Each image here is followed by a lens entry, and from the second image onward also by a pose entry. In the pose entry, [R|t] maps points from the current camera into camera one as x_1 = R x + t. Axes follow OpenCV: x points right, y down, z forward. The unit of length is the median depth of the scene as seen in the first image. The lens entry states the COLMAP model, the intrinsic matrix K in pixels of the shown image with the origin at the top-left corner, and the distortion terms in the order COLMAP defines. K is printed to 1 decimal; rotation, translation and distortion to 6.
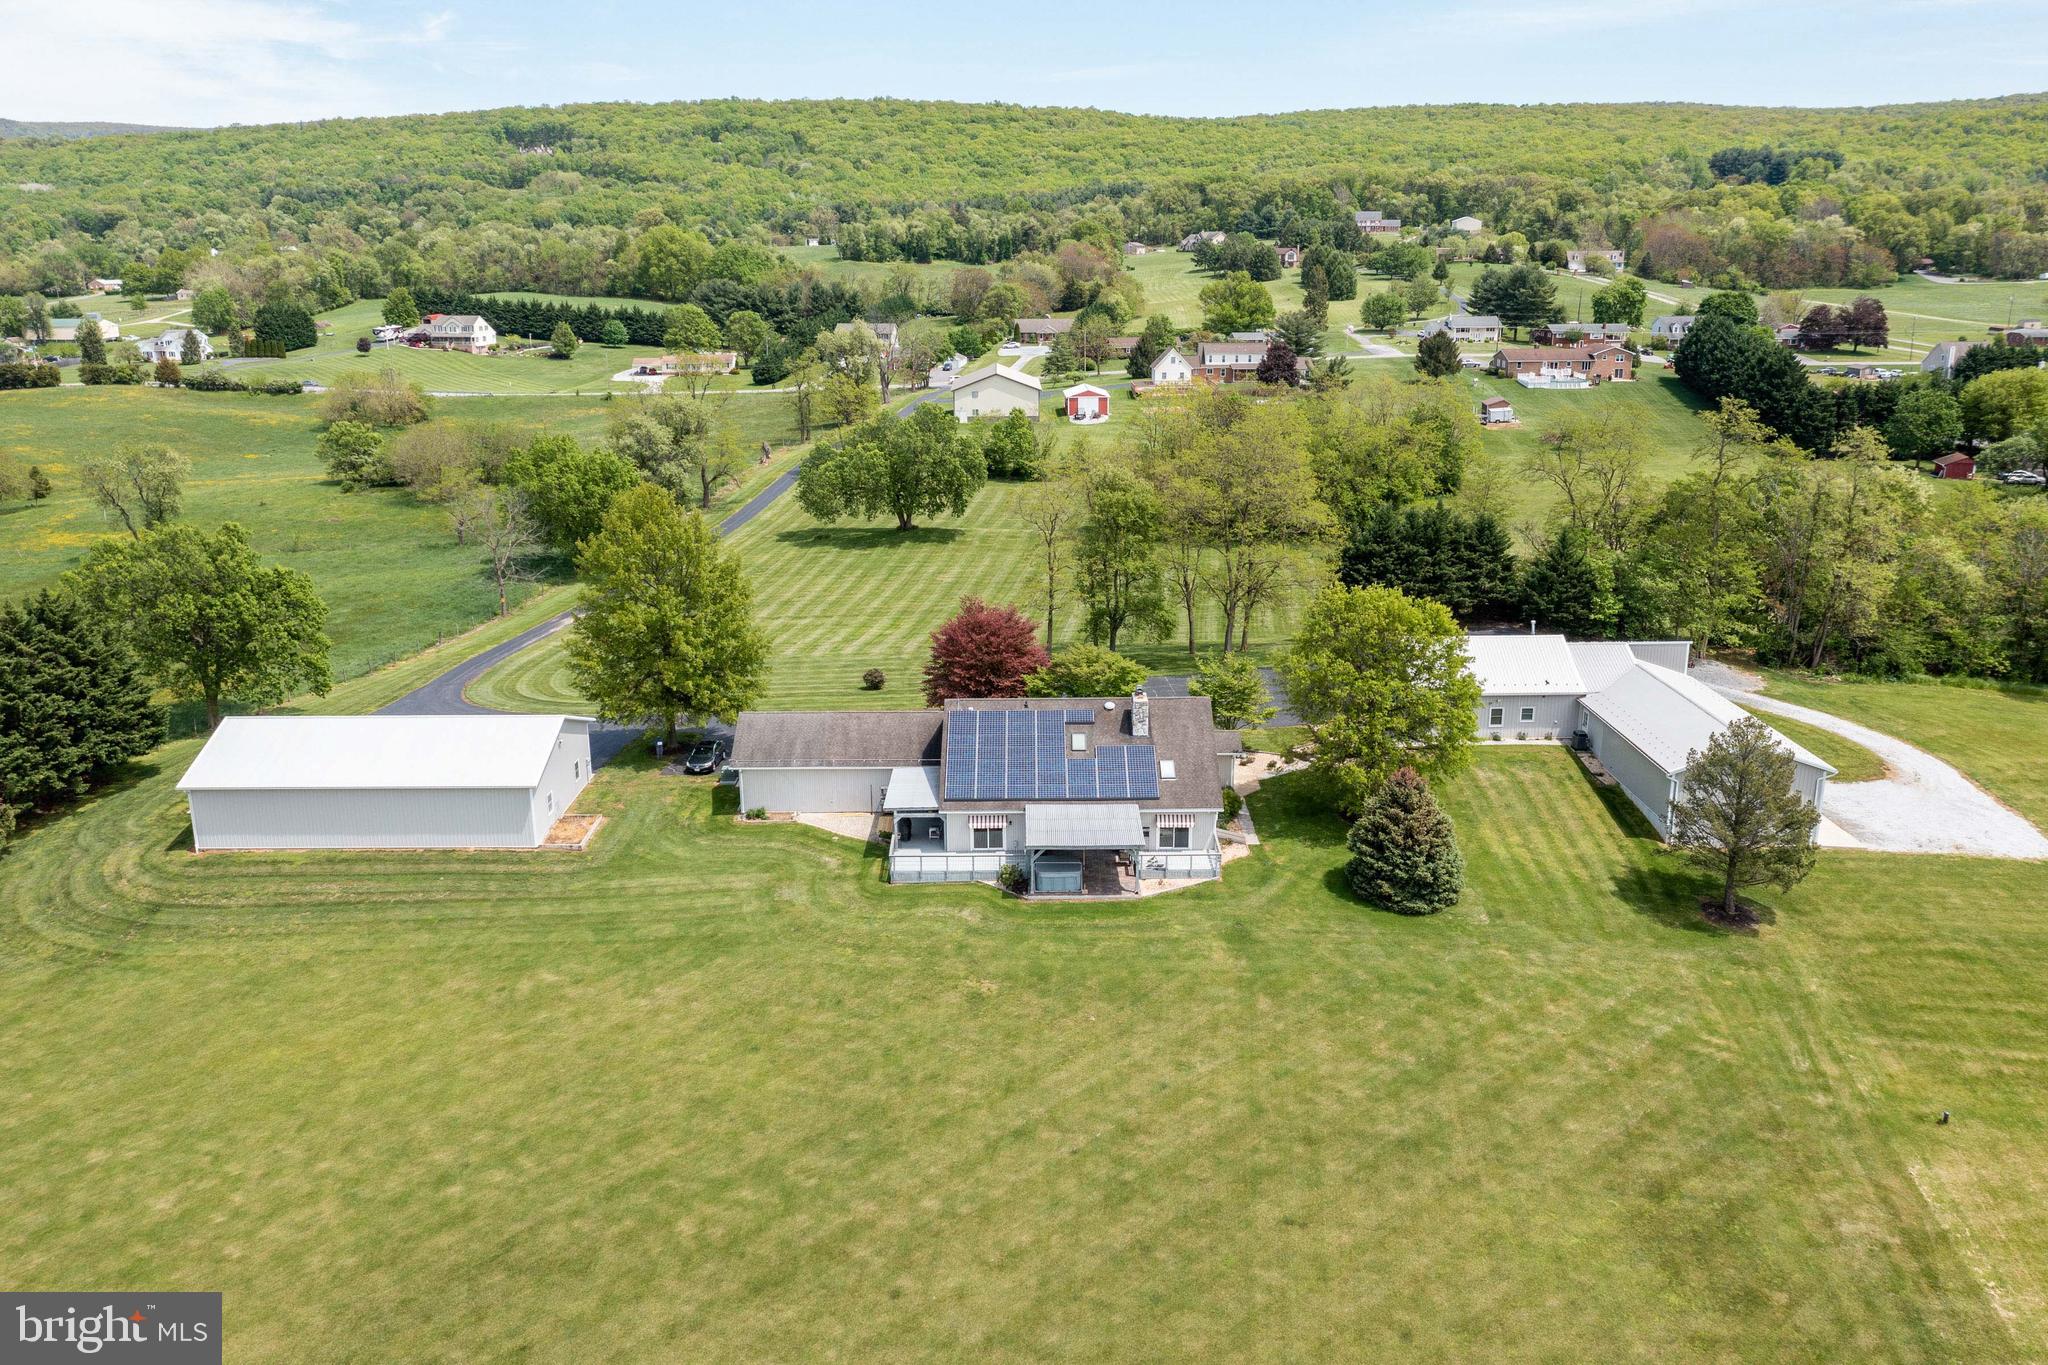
lens RADIAL K [[1595.6, 0, 1024.0], [0, 1595.6, 682.5], [0, 0, 1]] dist [-0.033664, 0.008394]
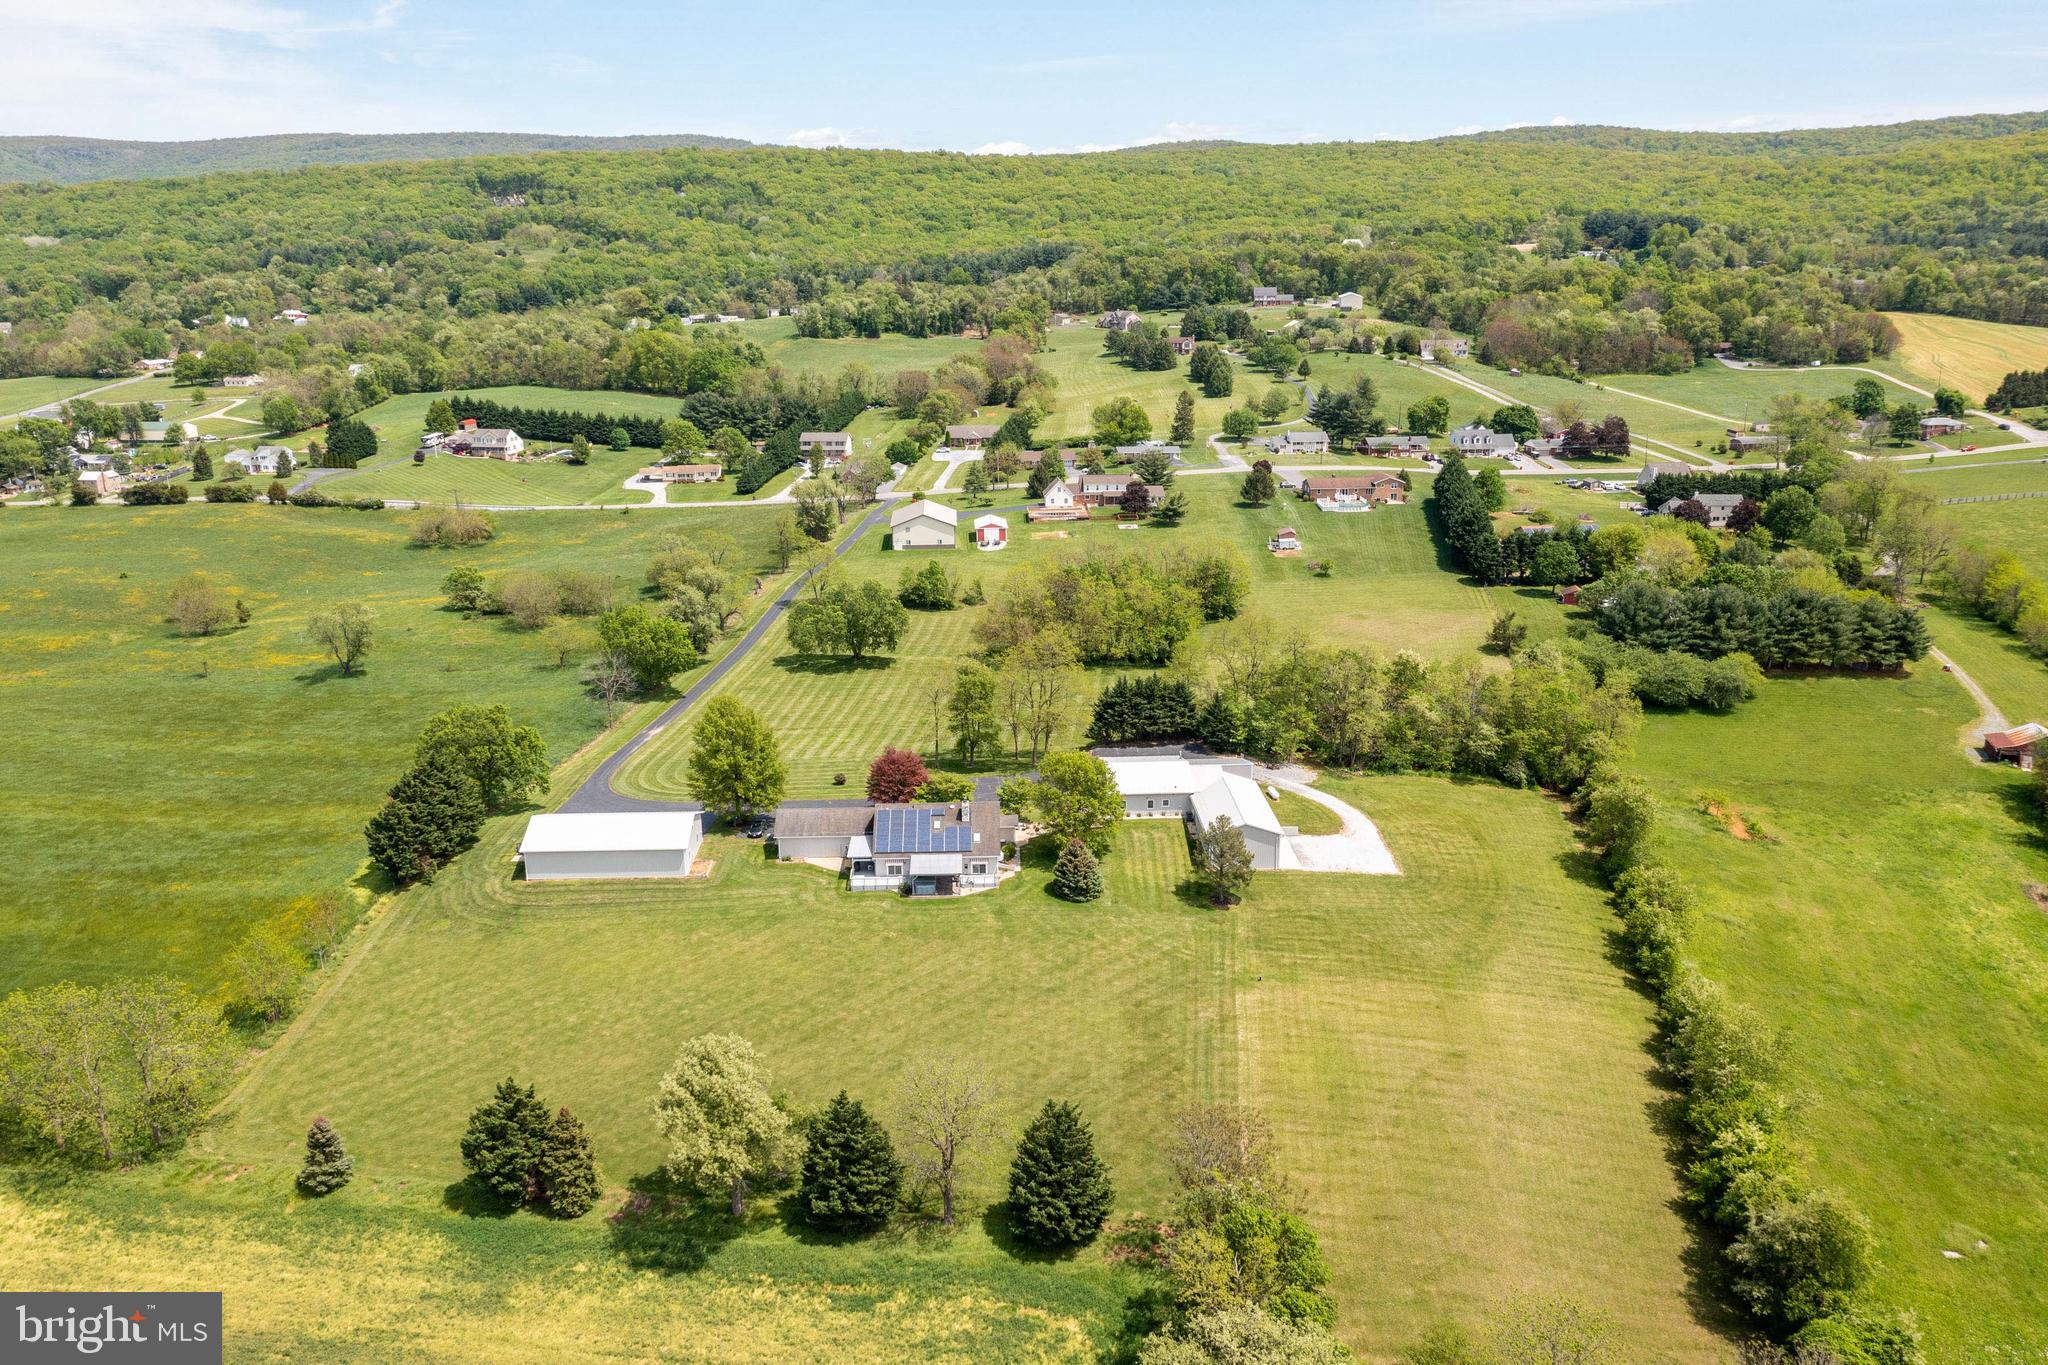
lens RADIAL K [[1595.6, 0, 1024.0], [0, 1595.6, 682.5], [0, 0, 1]] dist [-0.033664, 0.008394]
pose [[0.999588, -0.009488, 0.027102, 0.019983], [0.009434, 0.999953, 0.002105, -0.033332], [-0.027121, -0.001848, 0.999630, -0.244508]]
